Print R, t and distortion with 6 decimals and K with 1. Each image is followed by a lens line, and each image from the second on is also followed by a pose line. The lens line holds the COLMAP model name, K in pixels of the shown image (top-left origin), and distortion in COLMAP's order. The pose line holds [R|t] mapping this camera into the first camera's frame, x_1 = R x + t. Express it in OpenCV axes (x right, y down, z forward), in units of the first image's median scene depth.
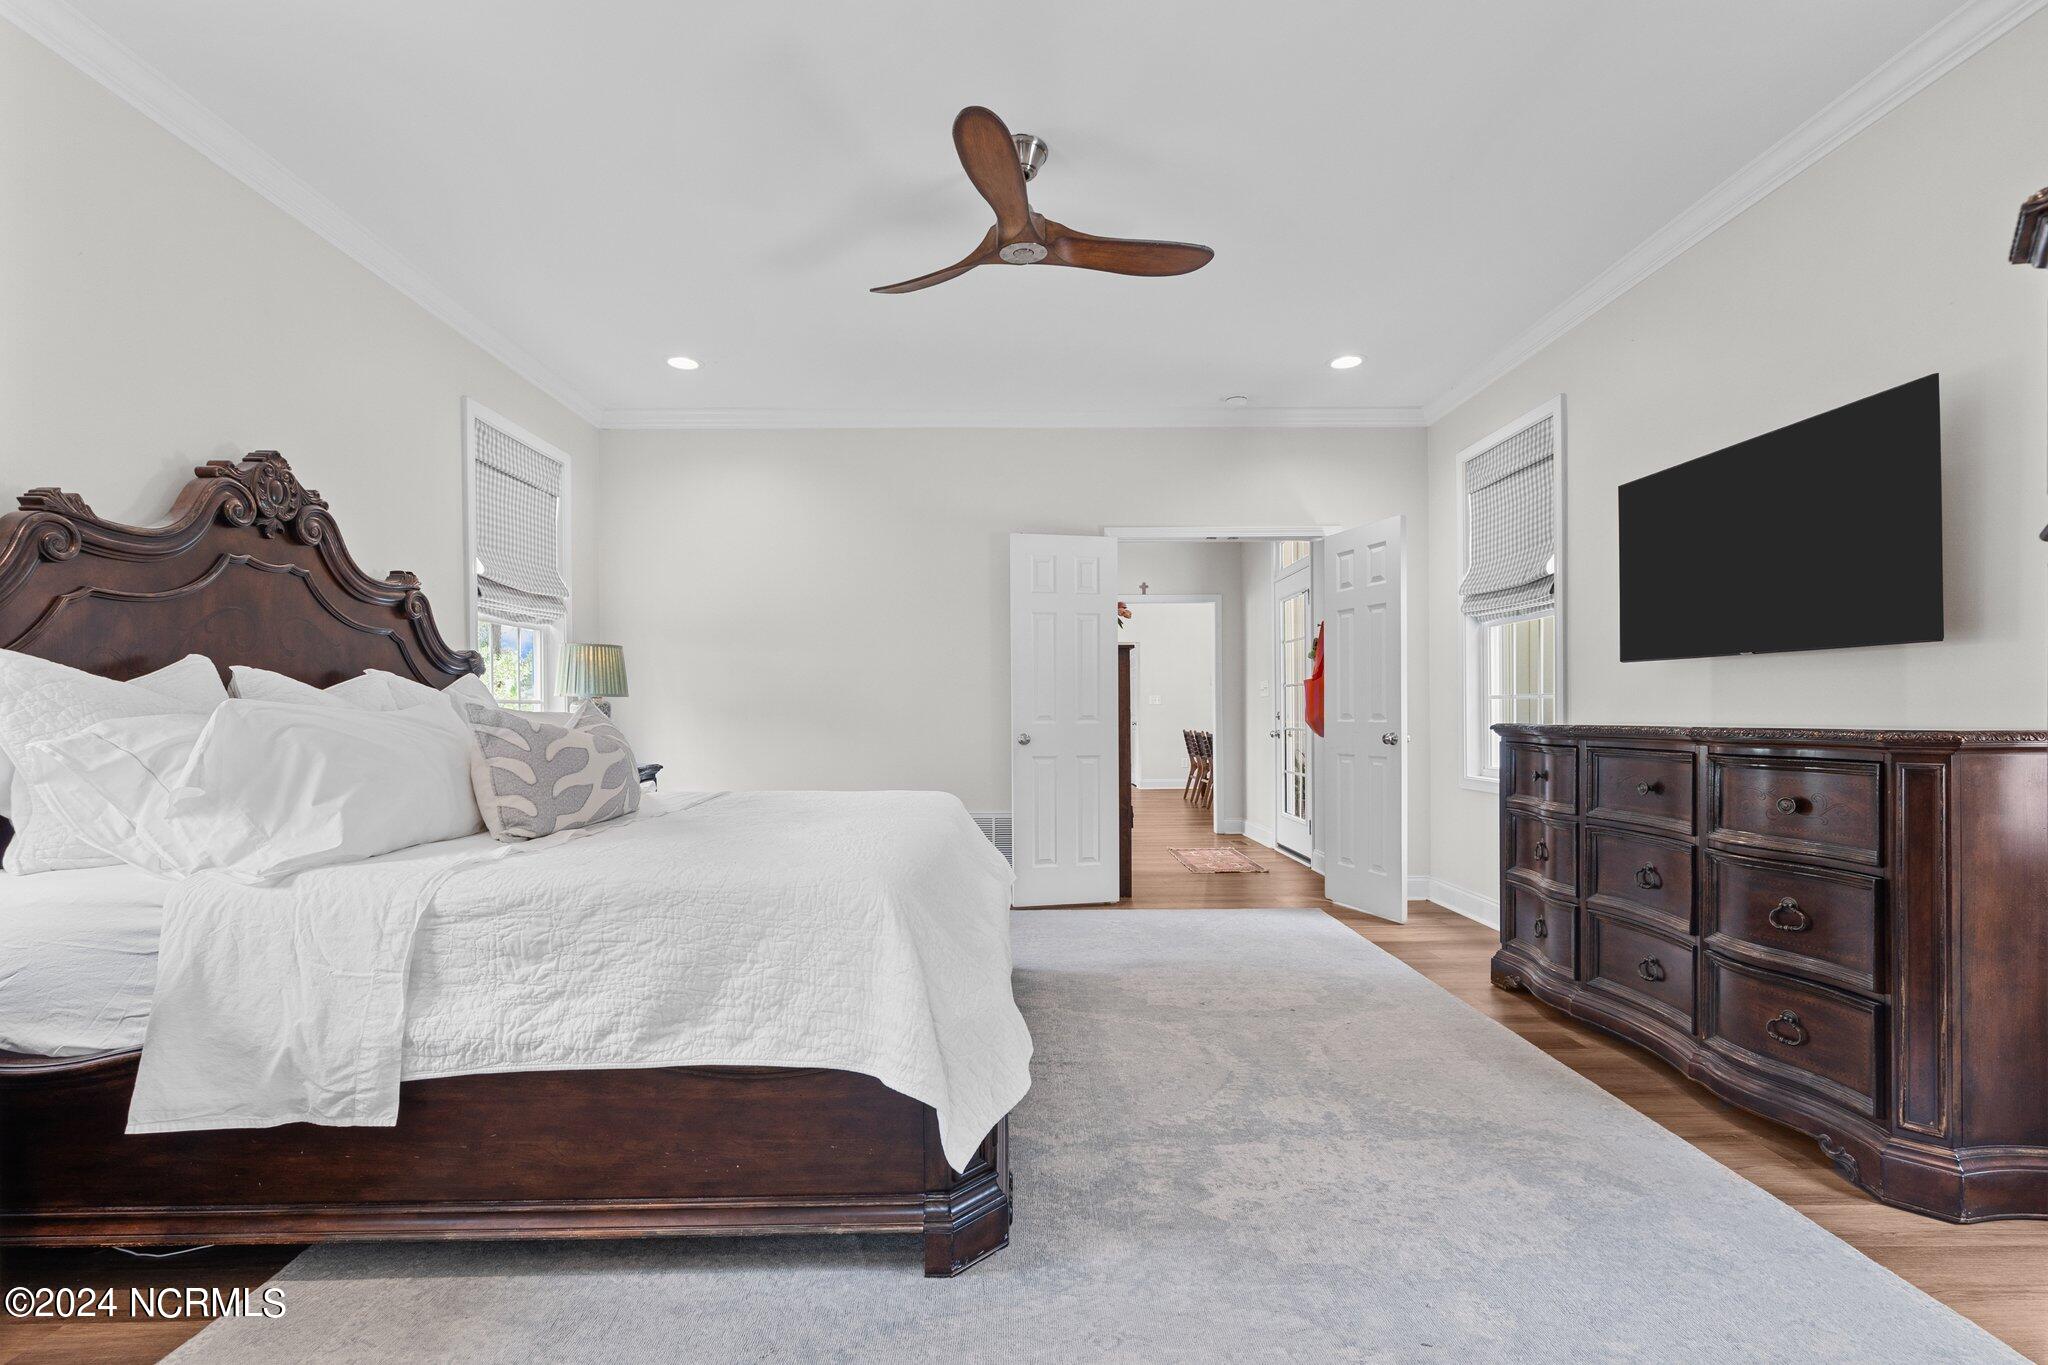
lens RADIAL K [[892.7, 0, 1009.4], [0, 892.7, 697.9], [0, 0, 1]] dist [0.000546, 0.000316]
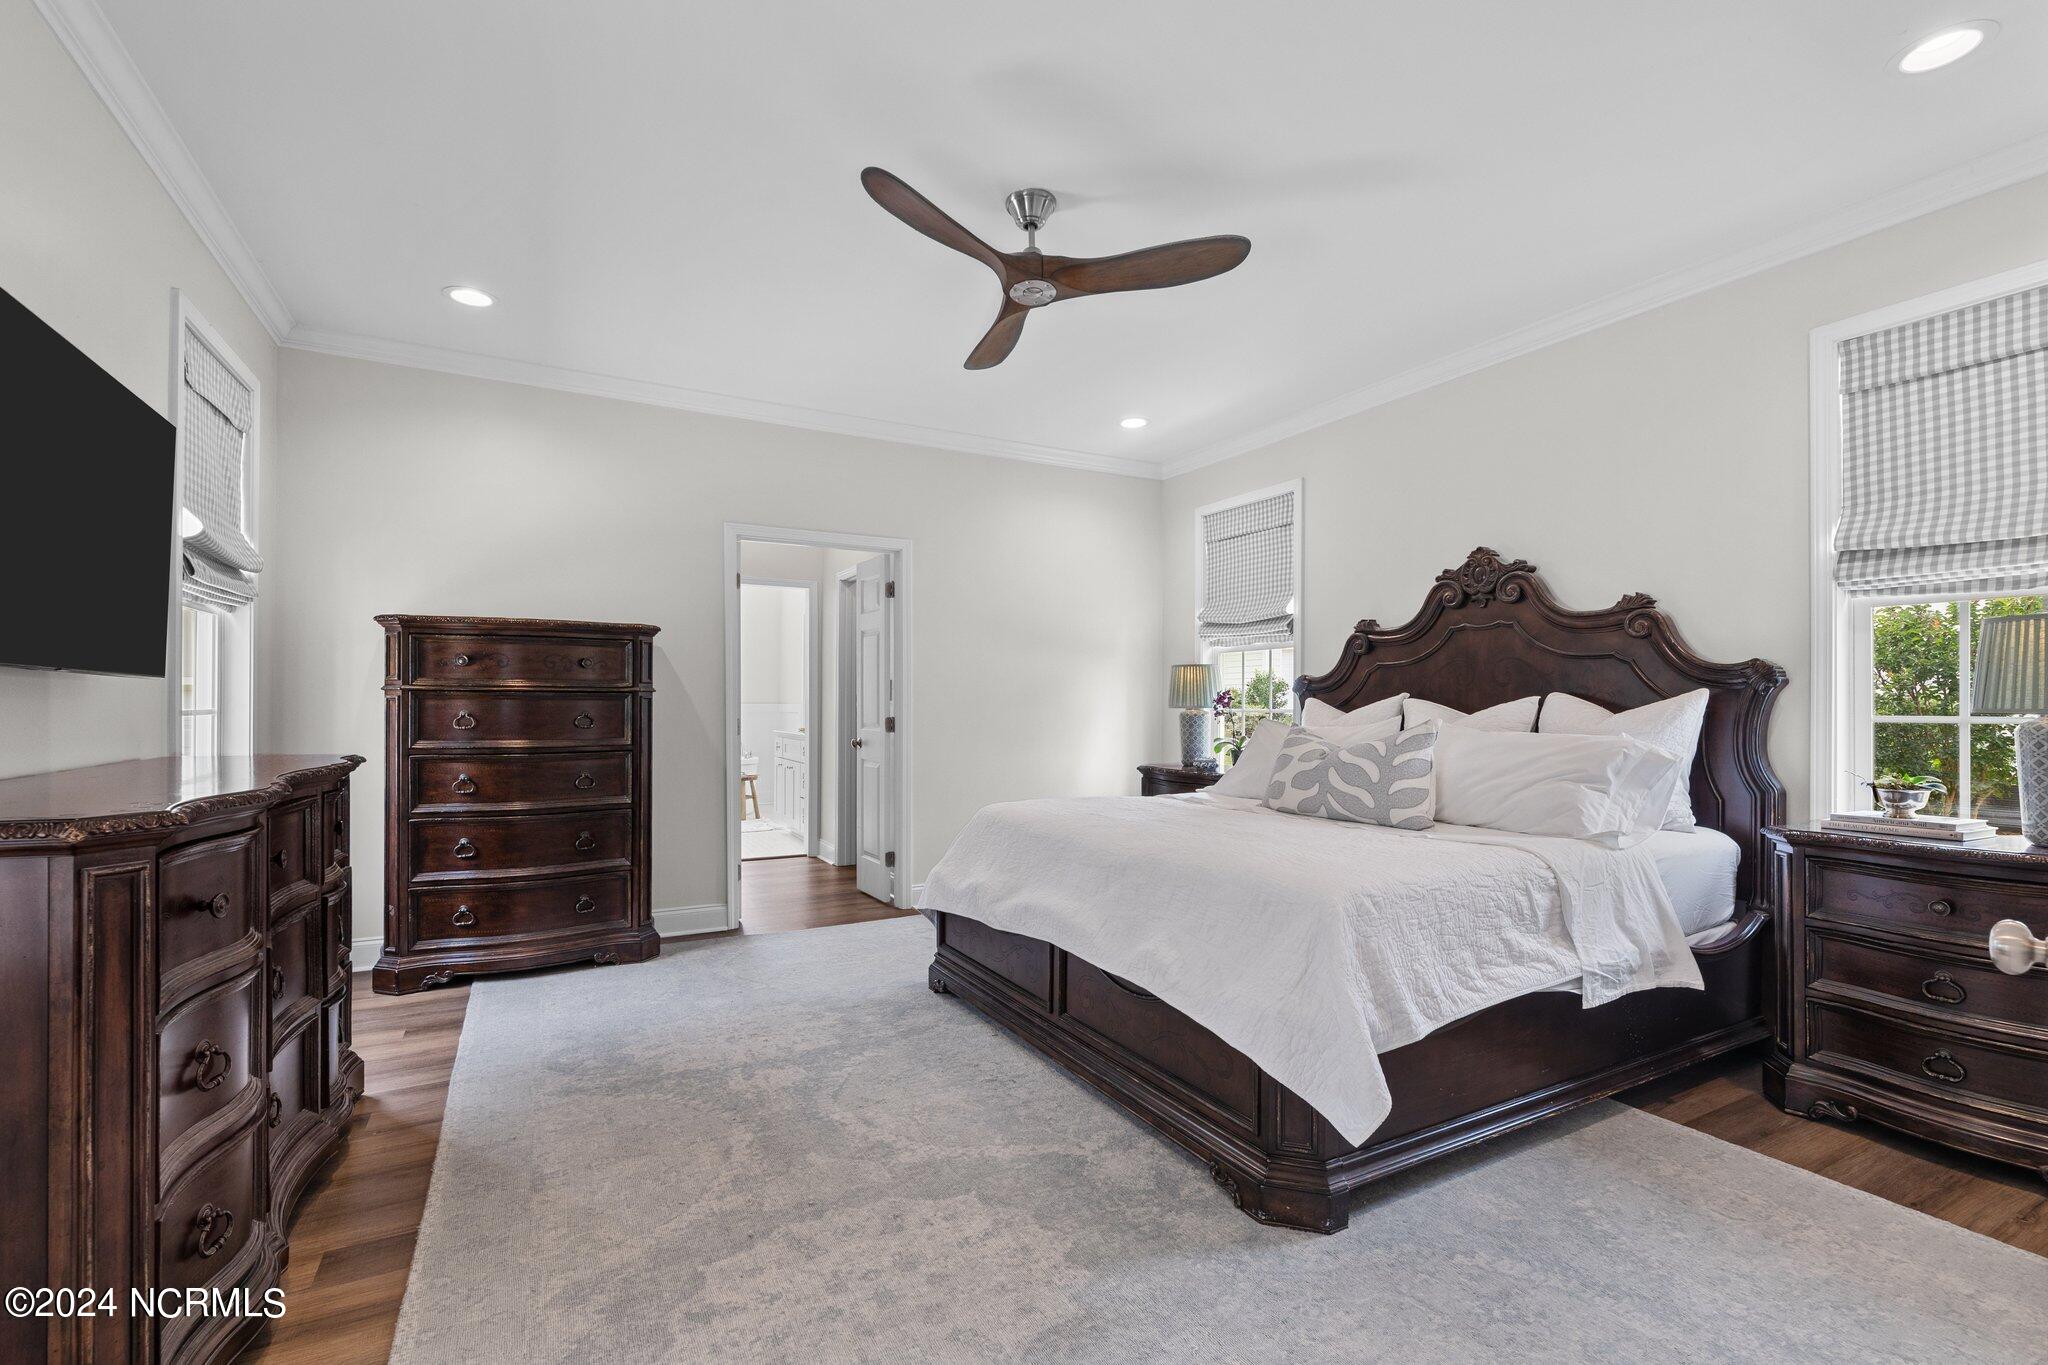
lens RADIAL K [[892.7, 0, 1009.4], [0, 892.7, 697.9], [0, 0, 1]] dist [0.000546, 0.000316]
pose [[-0.881827, -0.003611, -0.471560, 0.627670], [0.009481, 0.999633, -0.025385, -0.004738], [0.471479, -0.026856, -0.881468, 2.268407]]
